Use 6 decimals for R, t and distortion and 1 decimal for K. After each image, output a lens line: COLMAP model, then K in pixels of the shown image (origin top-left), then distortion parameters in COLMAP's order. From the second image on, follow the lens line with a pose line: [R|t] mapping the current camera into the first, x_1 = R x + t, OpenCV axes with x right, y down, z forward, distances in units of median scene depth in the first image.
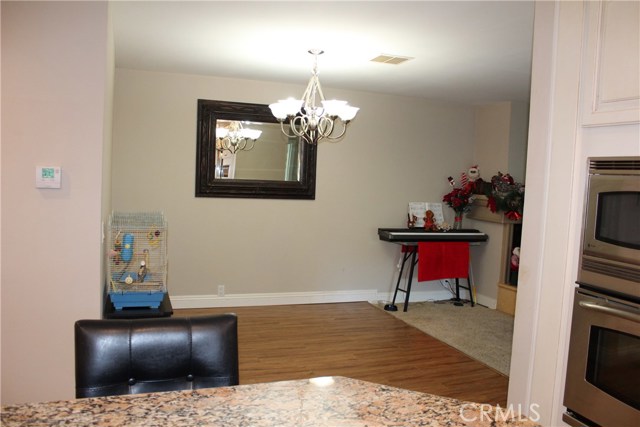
lens RADIAL K [[534.7, 0, 316.4], [0, 534.7, 219.3], [0, 0, 1]] dist [-0.164052, 0.147368]
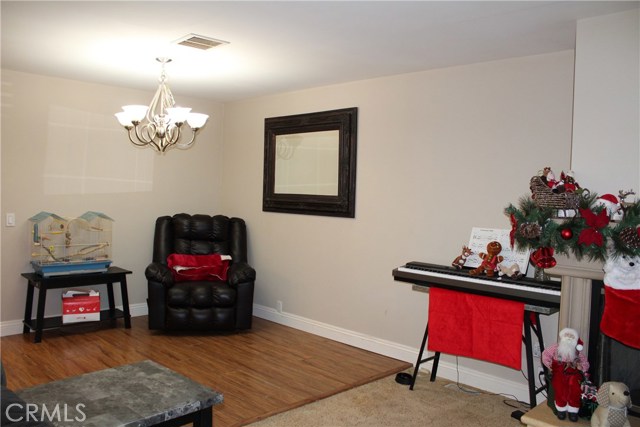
lens RADIAL K [[534.7, 0, 316.4], [0, 534.7, 219.3], [0, 0, 1]] dist [-0.164052, 0.147368]
pose [[0.405932, 0.021894, -0.913641, 0.723048], [-0.081832, 0.996568, -0.012477, -0.019934], [0.910232, 0.079830, 0.406331, 0.618576]]
